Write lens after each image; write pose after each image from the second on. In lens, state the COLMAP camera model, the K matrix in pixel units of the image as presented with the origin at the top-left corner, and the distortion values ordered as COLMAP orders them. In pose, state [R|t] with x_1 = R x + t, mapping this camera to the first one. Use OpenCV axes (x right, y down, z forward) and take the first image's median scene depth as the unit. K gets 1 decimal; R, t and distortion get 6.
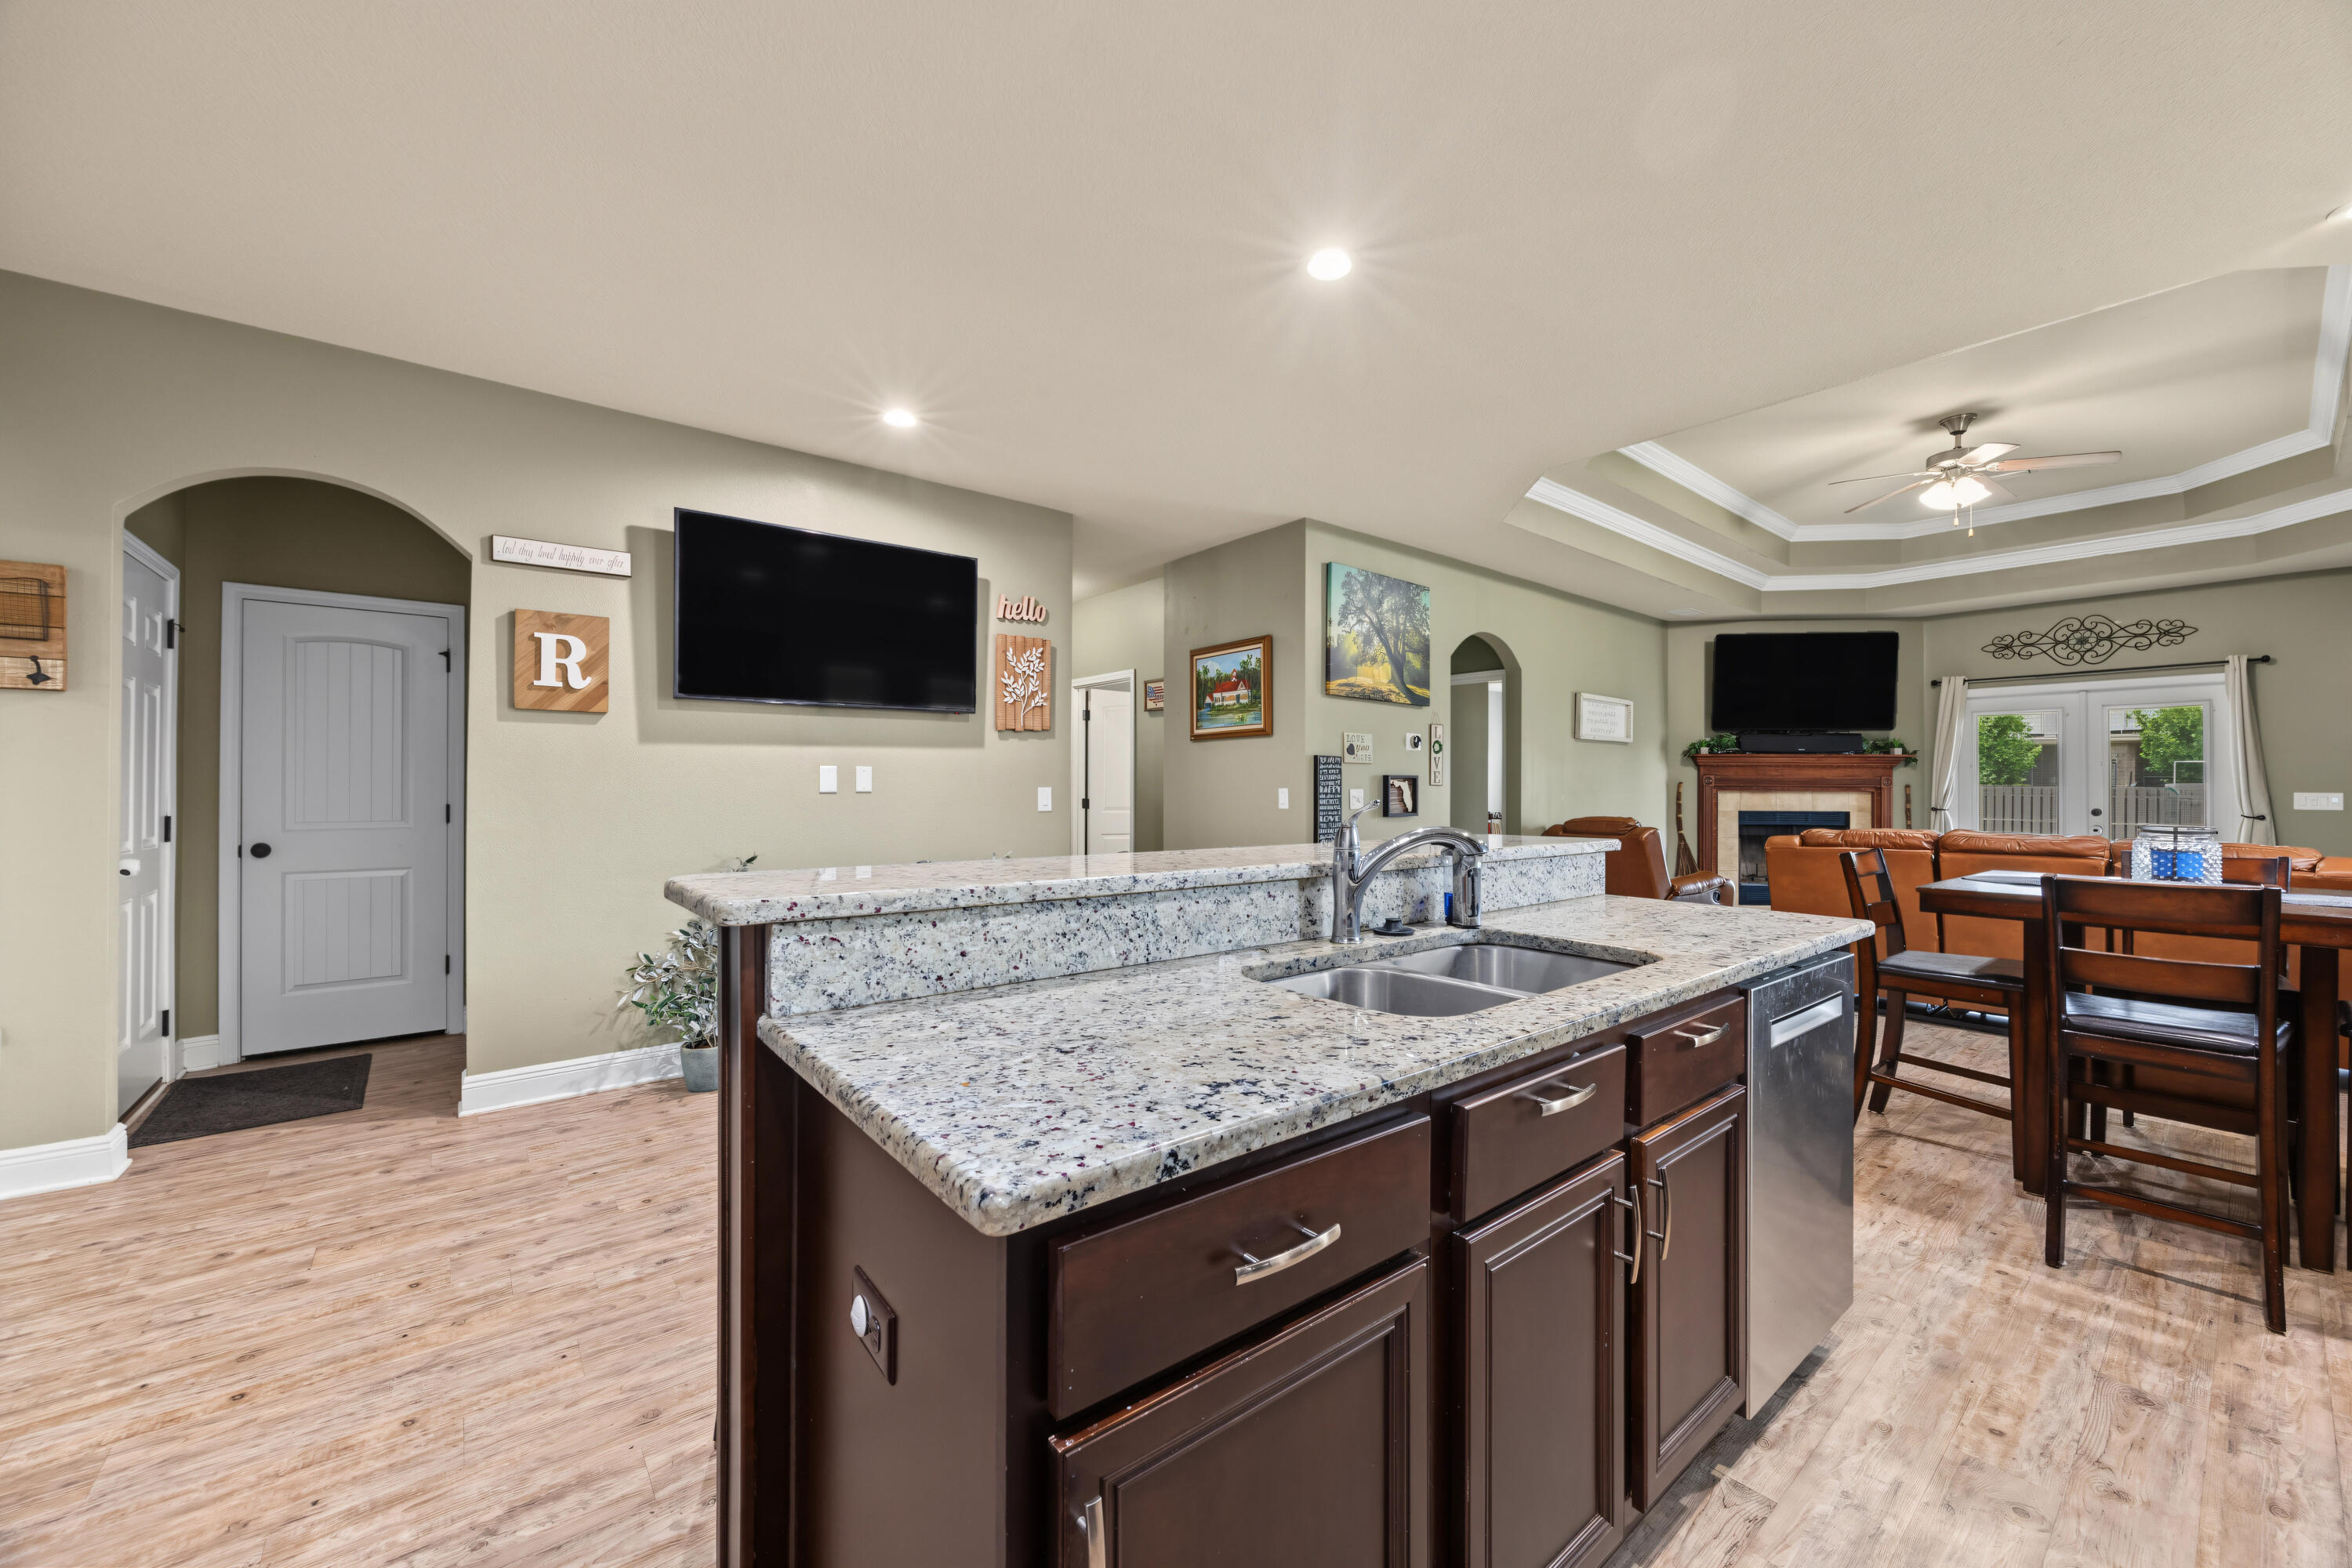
lens RADIAL K [[904.0, 0, 1166.9], [0, 904.0, 783.4], [0, 0, 1]] dist [-0.005328, 0.001003]
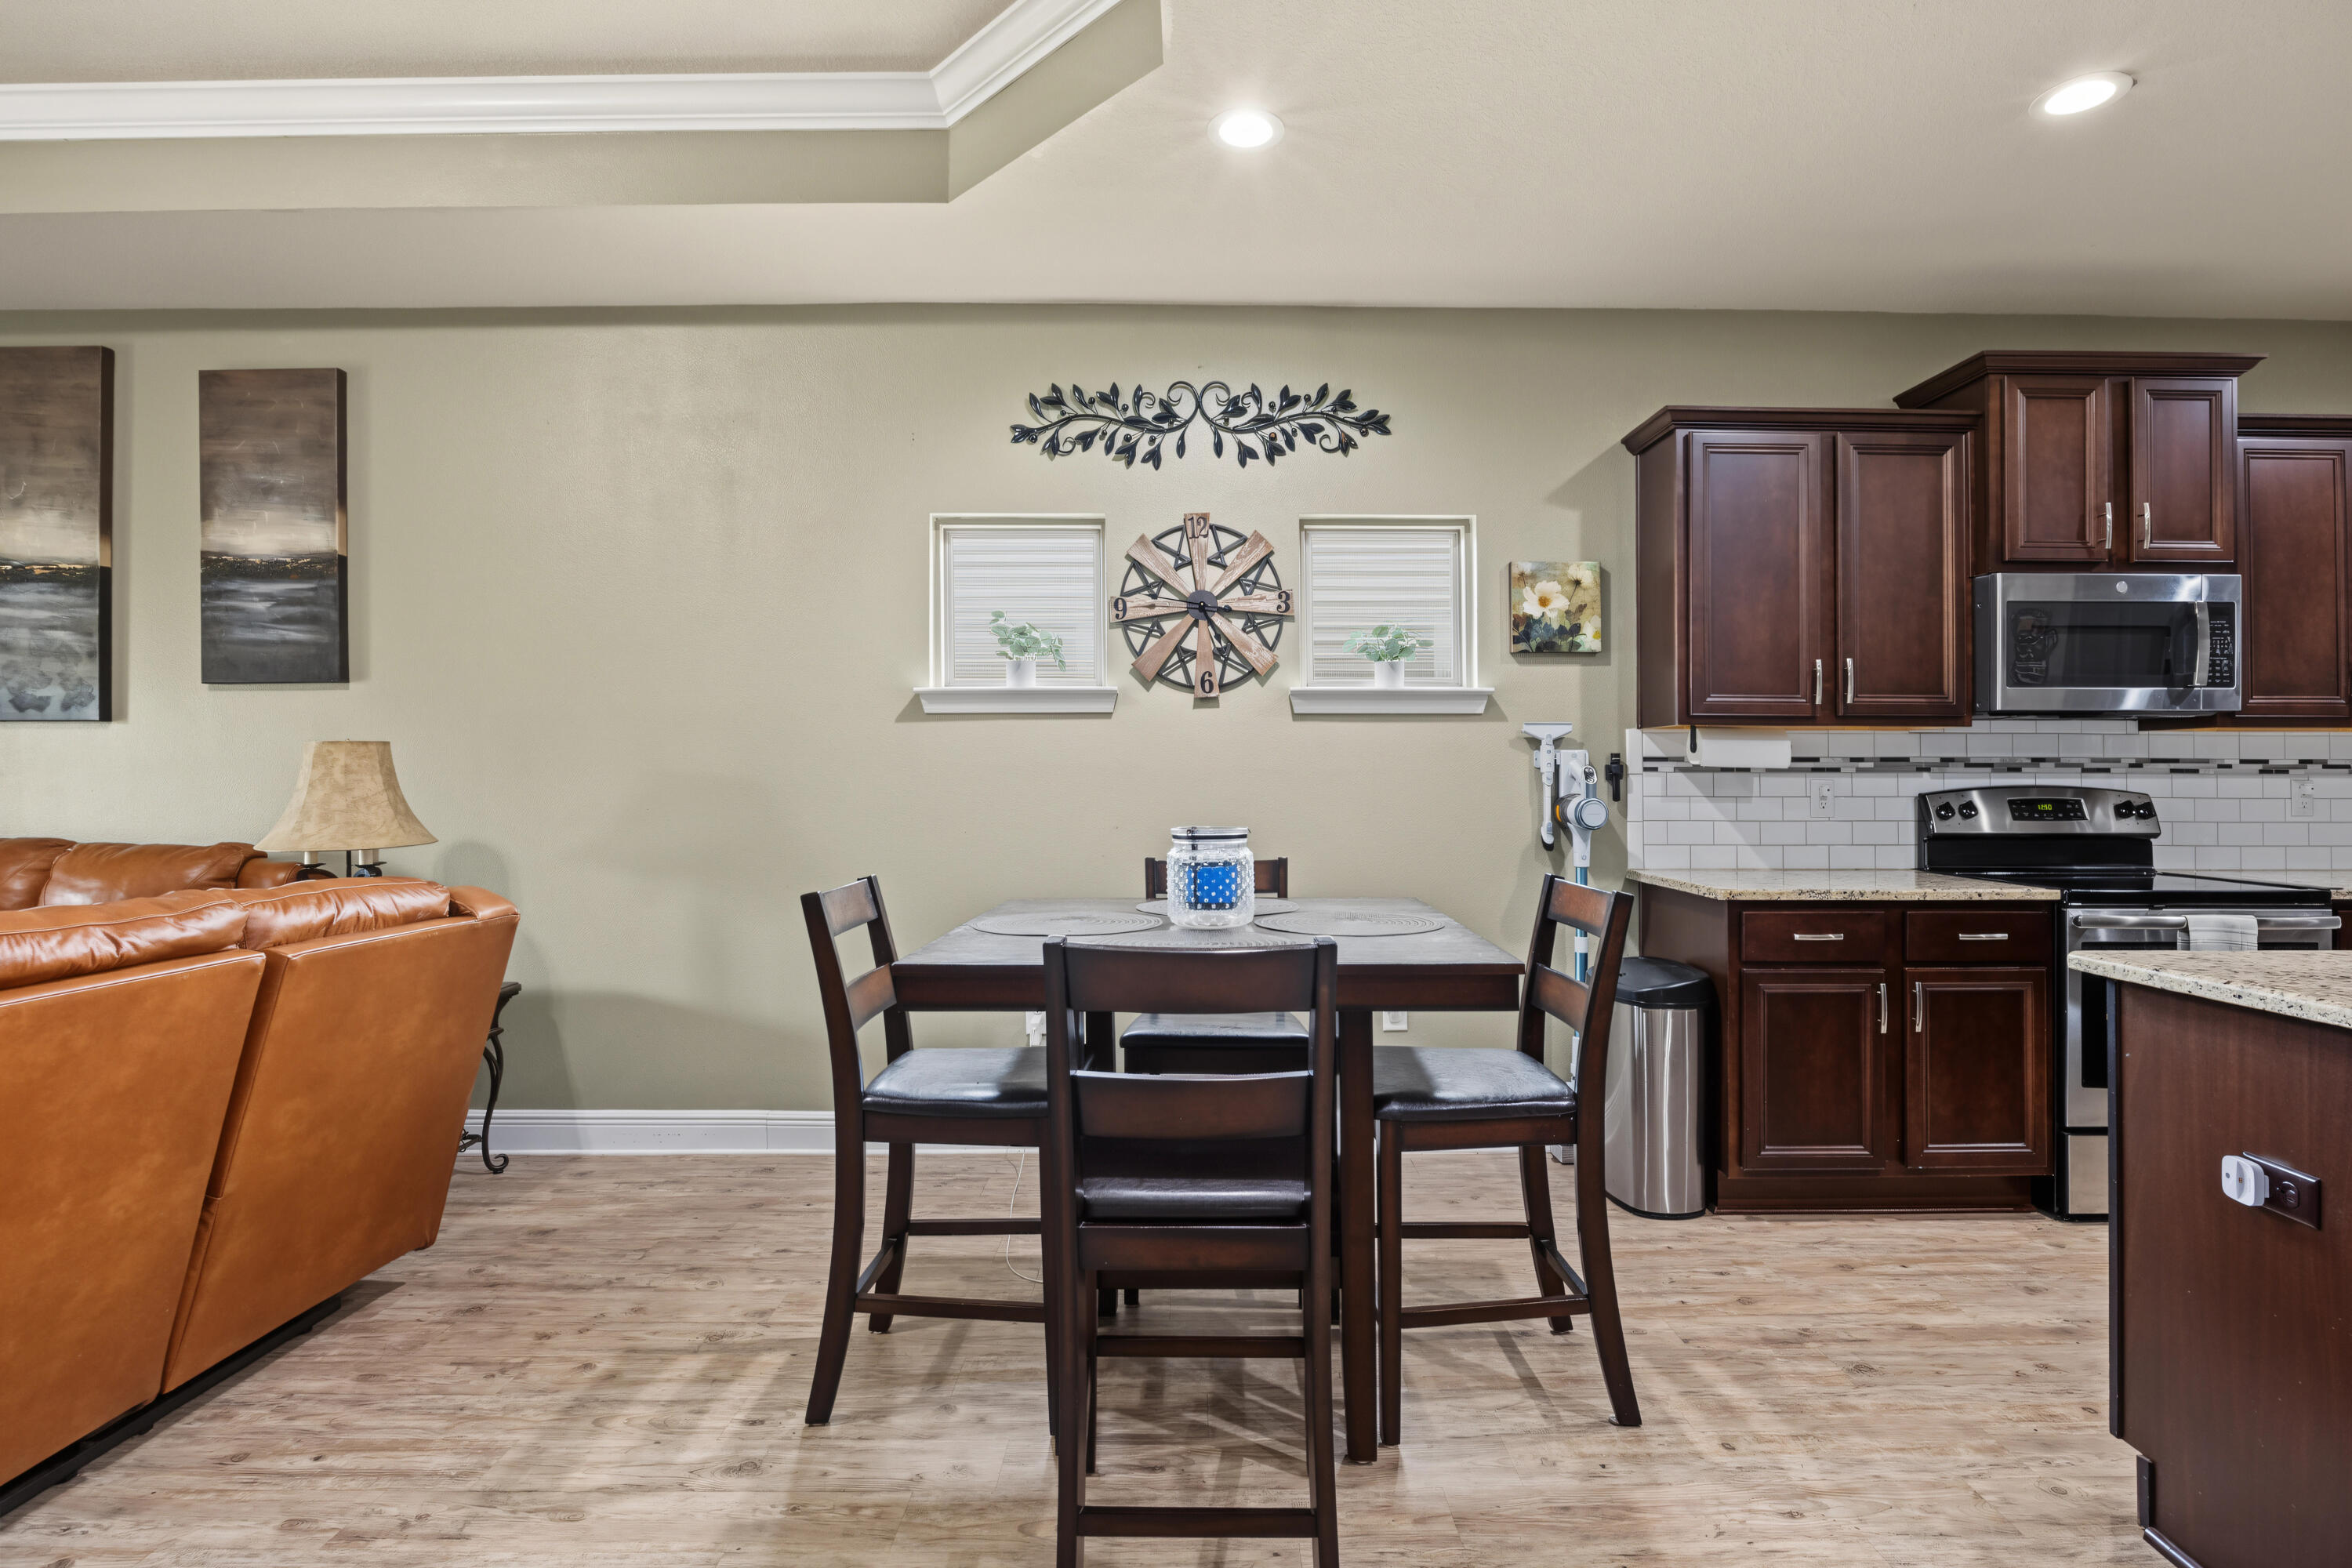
lens RADIAL K [[1139.1, 0, 1199.2], [0, 1139.1, 779.7], [0, 0, 1]] dist [-0.012876, -0.003121]
pose [[-0.777521, -0.004031, 0.628845, 0.277632], [-0.006165, 0.999980, -0.001212, 0.006080], [-0.628827, -0.004819, -0.777530, 0.790156]]
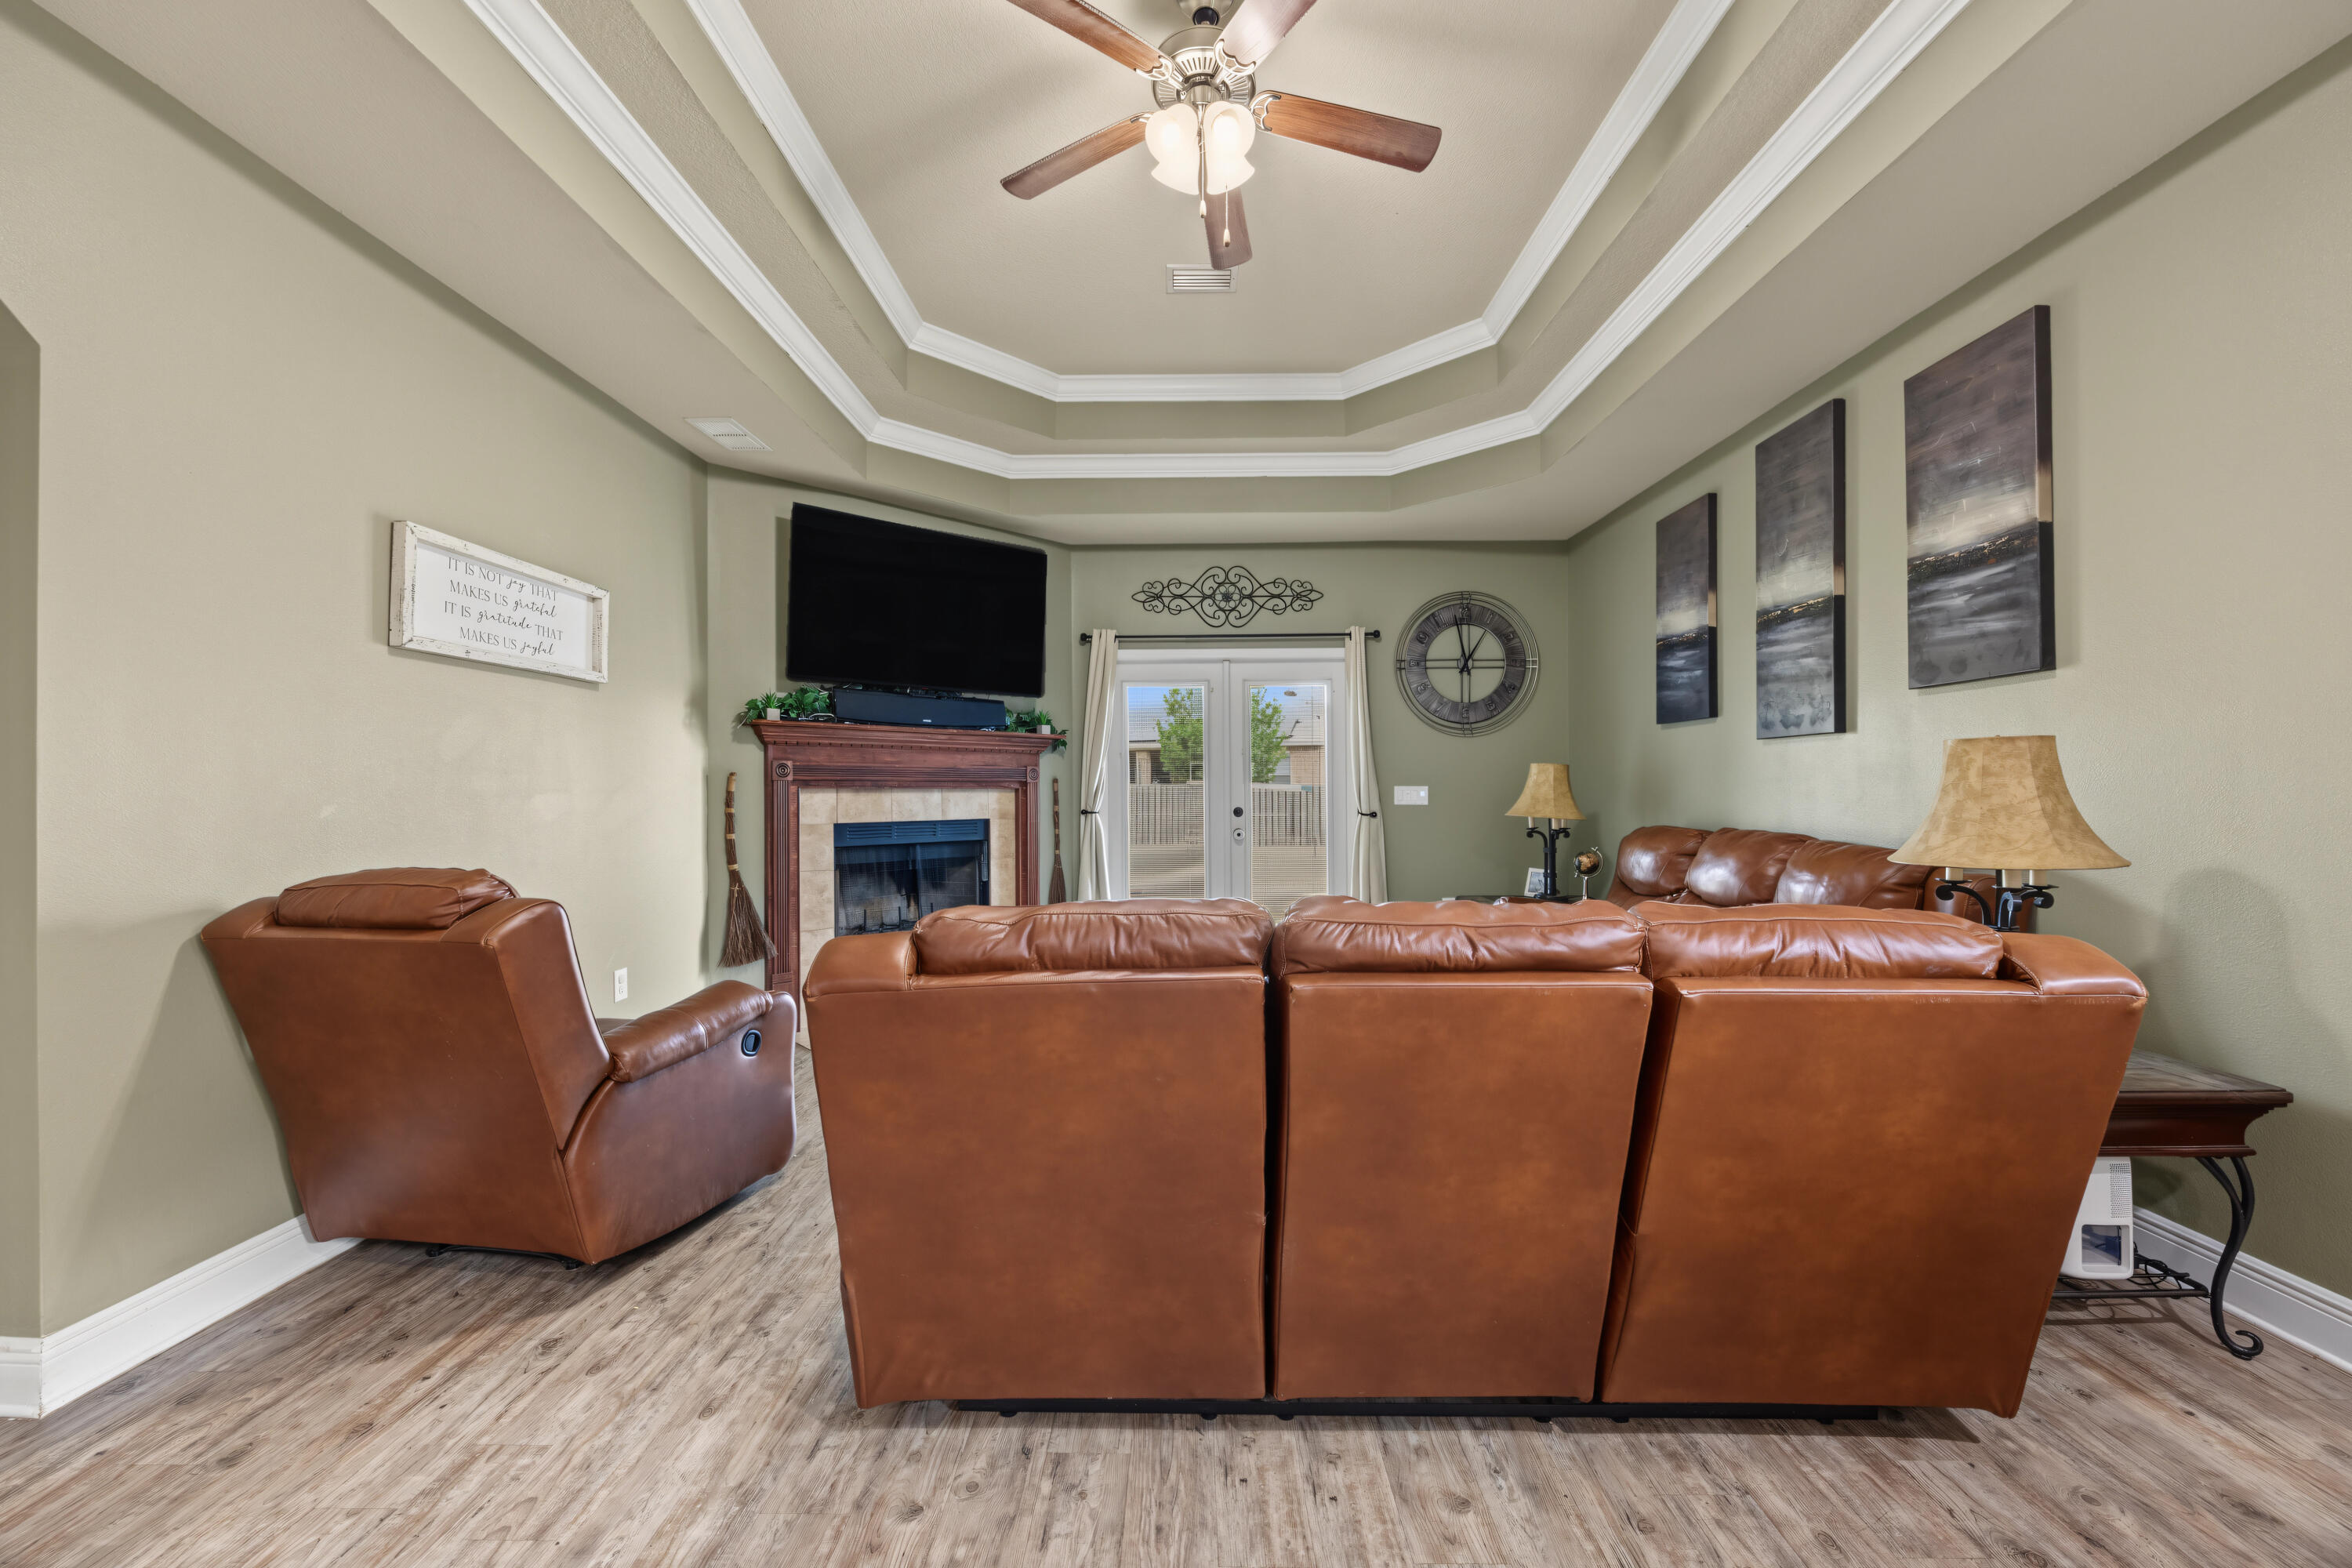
lens RADIAL K [[904.0, 0, 1177.7], [0, 904.0, 793.0], [0, 0, 1]] dist [-0.005328, 0.001003]
pose [[0.638628, -0.010535, 0.769443, 0.456118], [0.001911, 0.999925, 0.012105, 0.006343], [-0.769513, -0.006261, 0.638600, 0.639475]]
